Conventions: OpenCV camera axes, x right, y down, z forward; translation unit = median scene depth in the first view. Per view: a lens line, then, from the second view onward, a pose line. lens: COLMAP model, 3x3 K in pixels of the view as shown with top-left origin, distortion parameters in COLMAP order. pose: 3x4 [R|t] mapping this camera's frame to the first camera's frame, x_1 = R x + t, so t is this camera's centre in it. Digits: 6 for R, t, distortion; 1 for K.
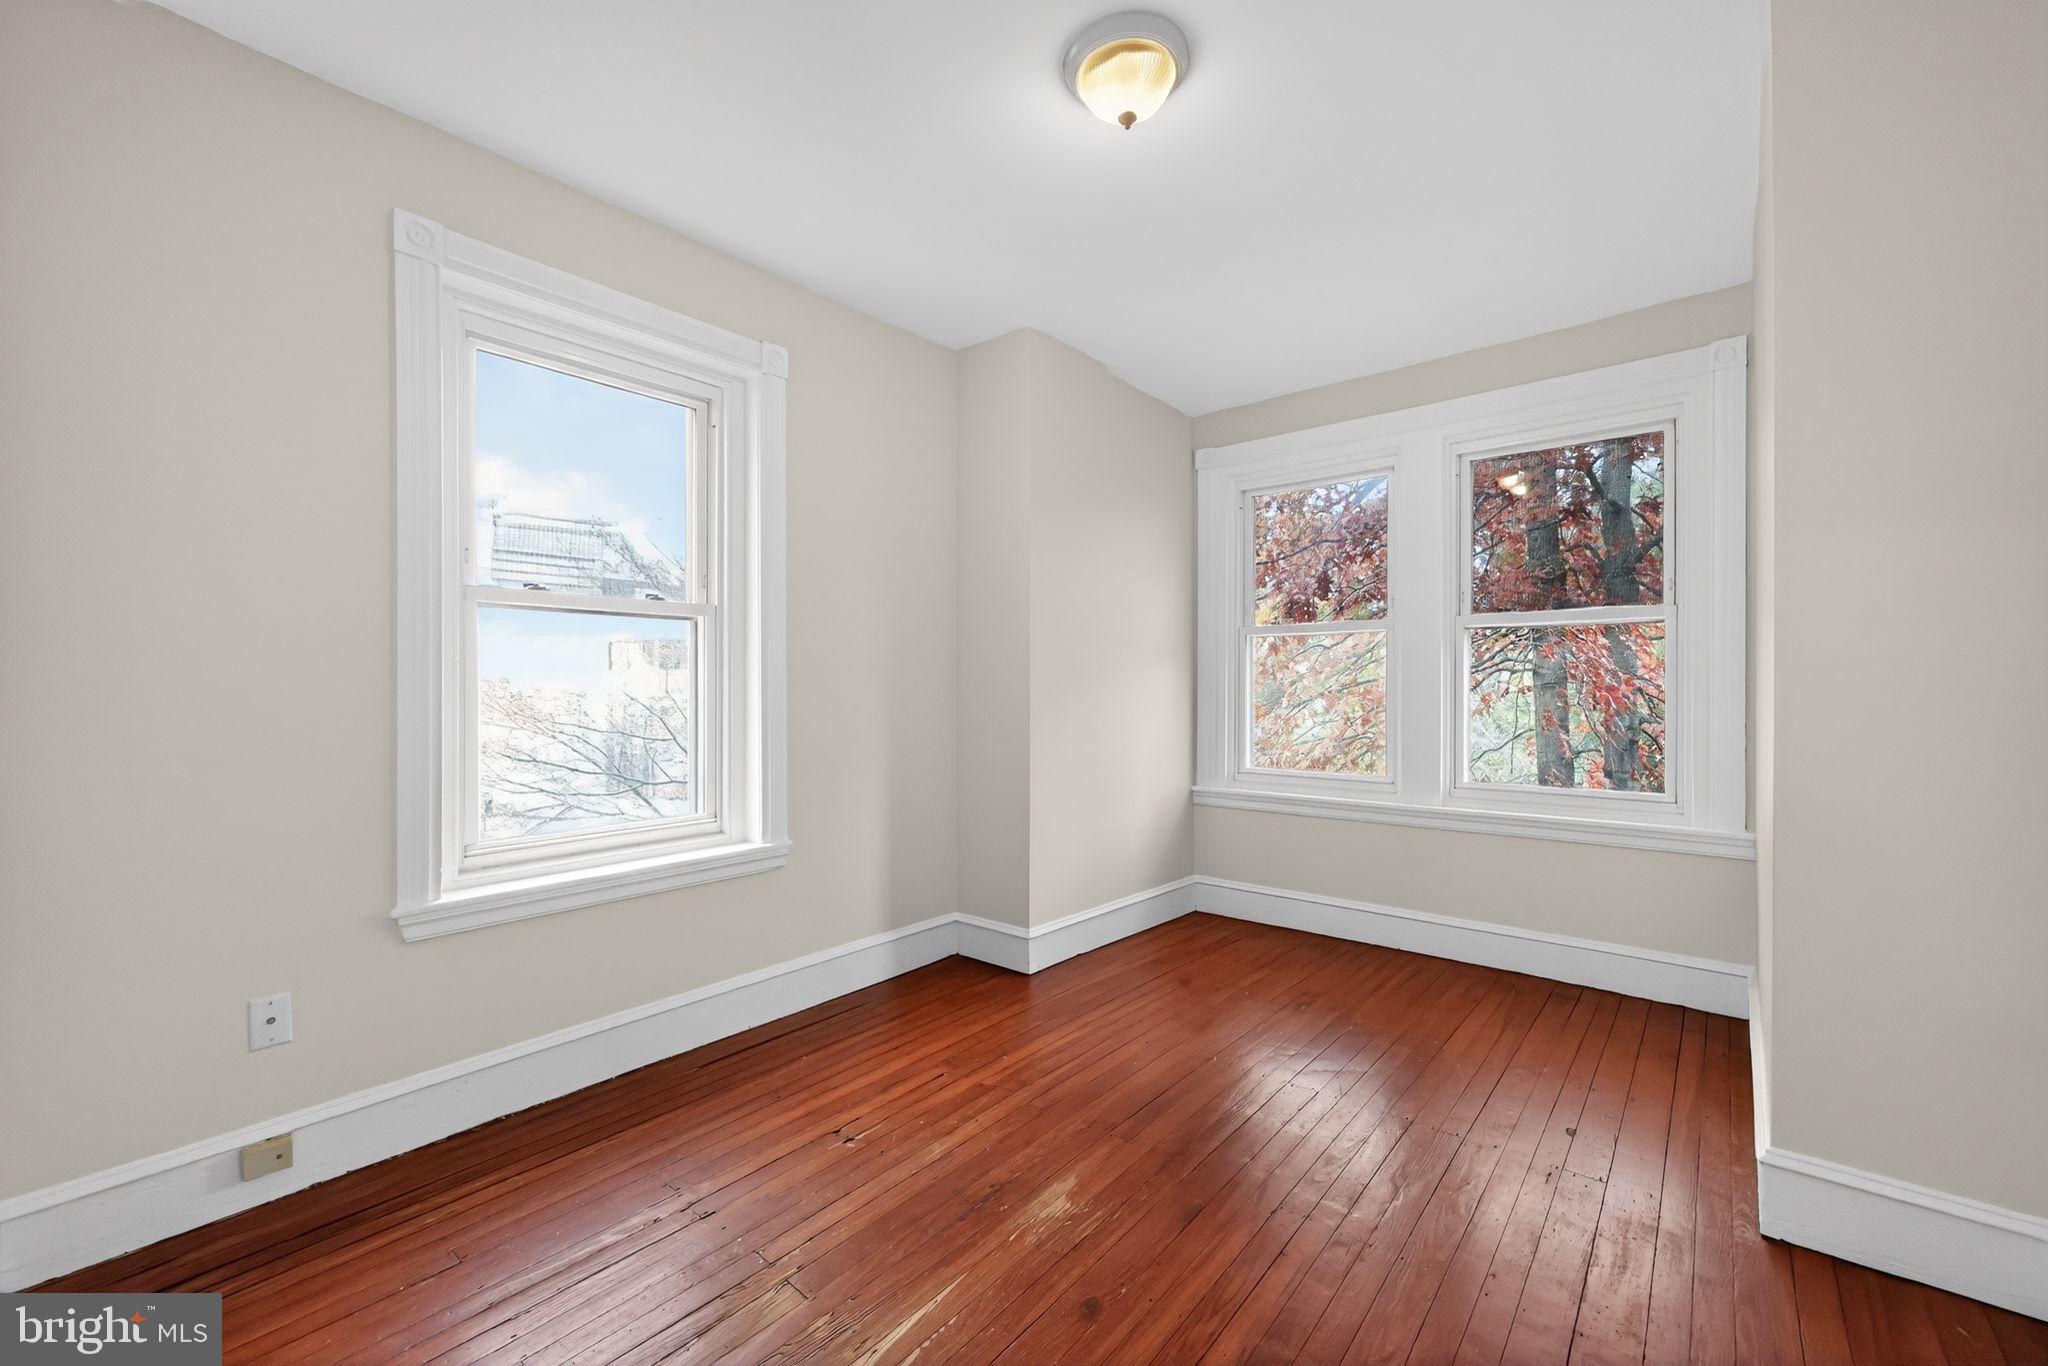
lens RADIAL K [[820.4, 0, 1022.5], [0, 820.4, 681.7], [0, 0, 1]] dist [0.000459, 0.000422]
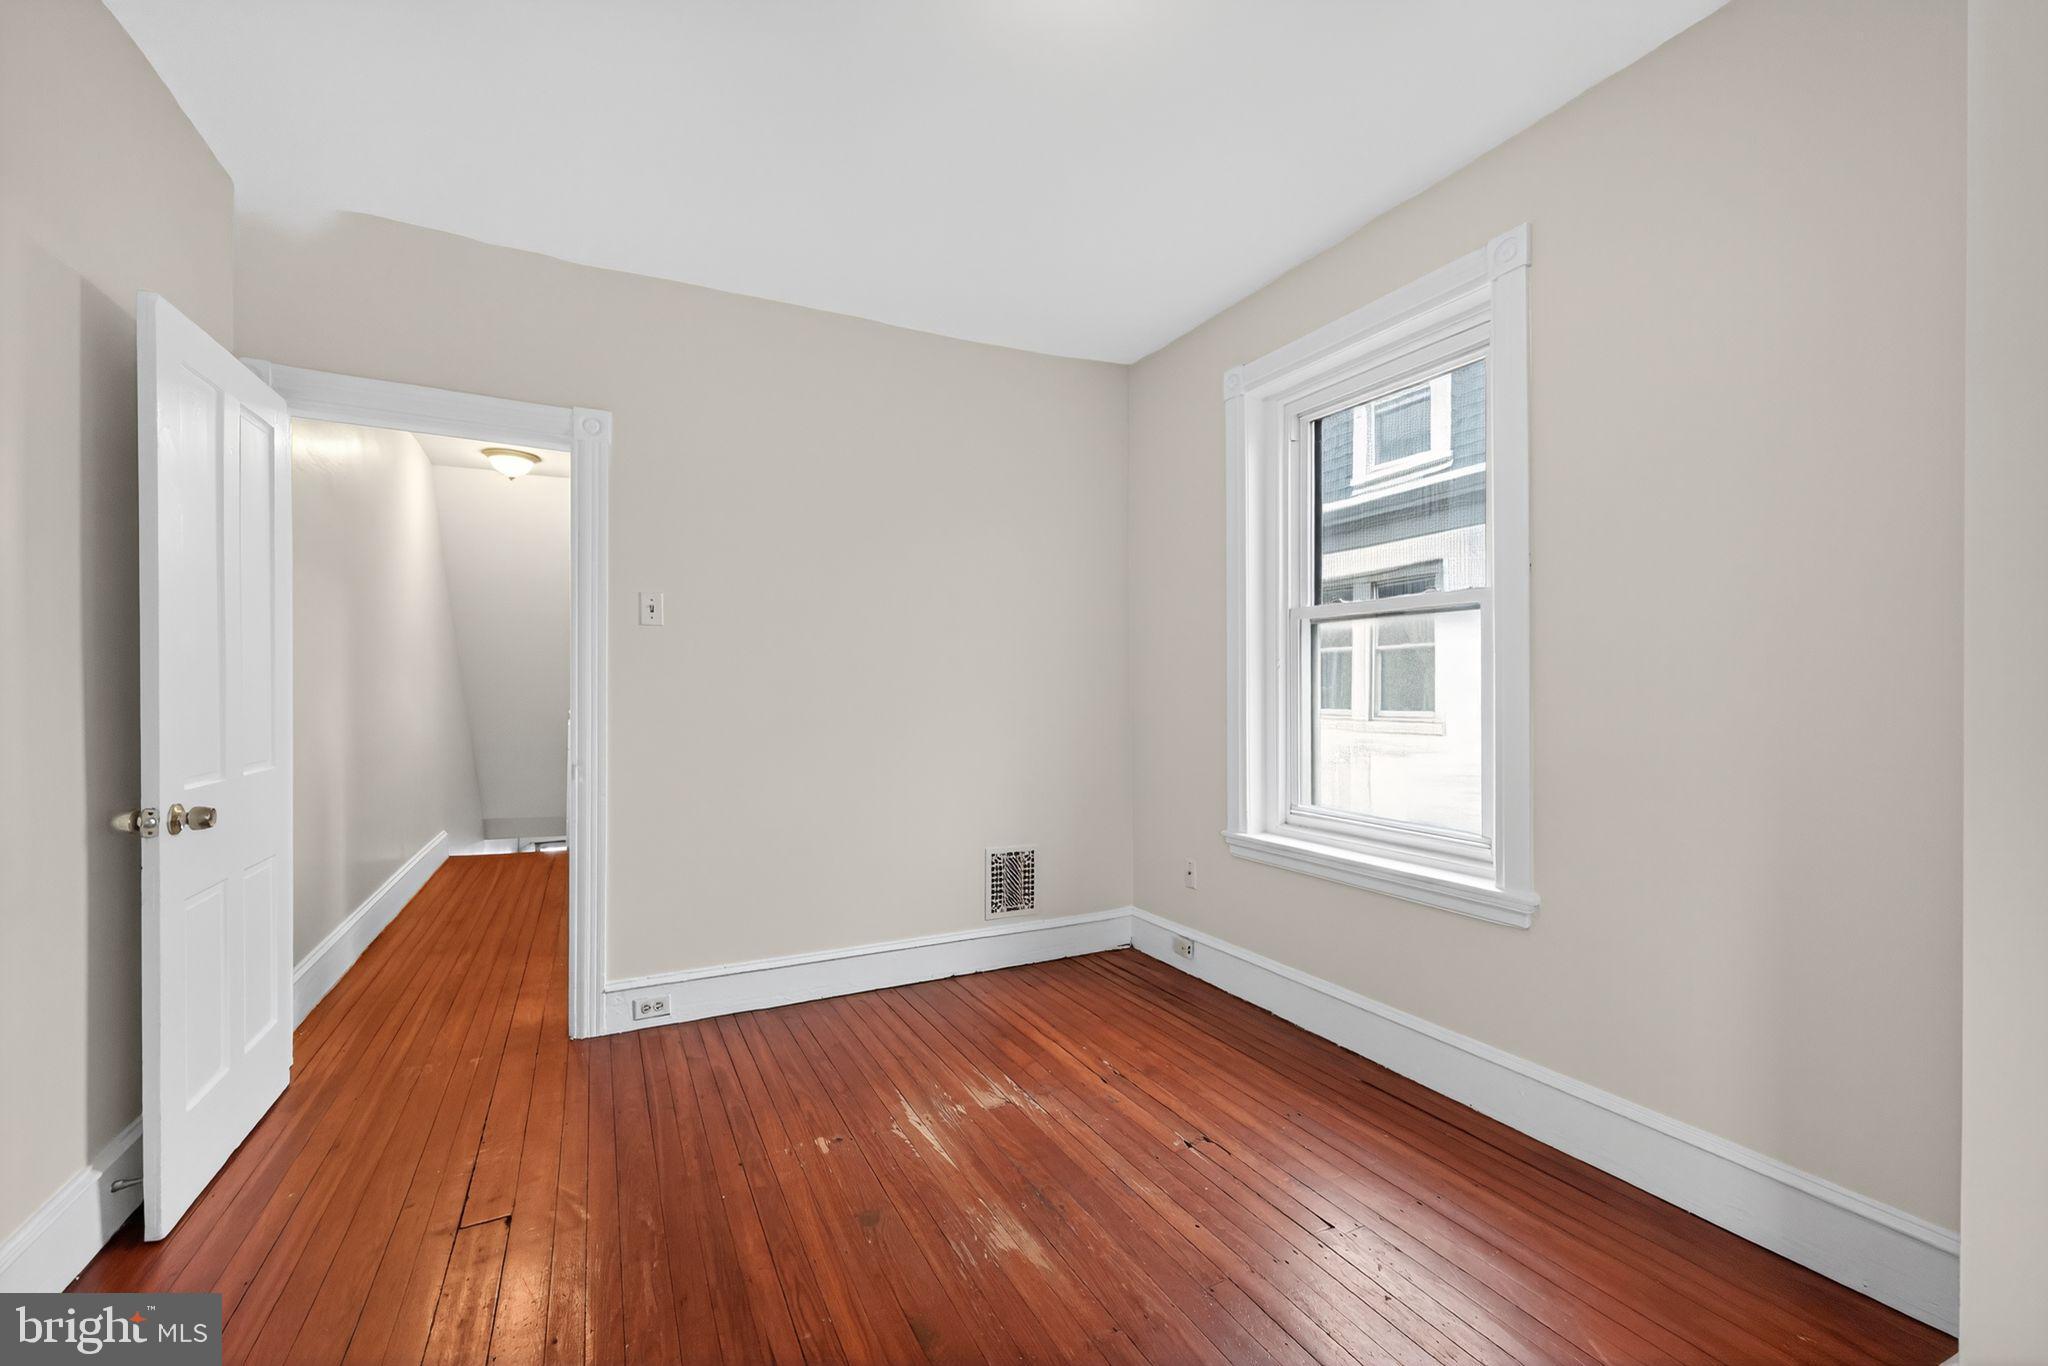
lens RADIAL K [[820.4, 0, 1011.3], [0, 820.4, 688.0], [0, 0, 1]] dist [0.000459, 0.000422]
pose [[-0.384188, 0.001631, -0.923253, 0.834928], [0.004101, 0.999992, 0.000060, 0.009819], [0.923246, -0.003764, -0.384192, 1.266595]]
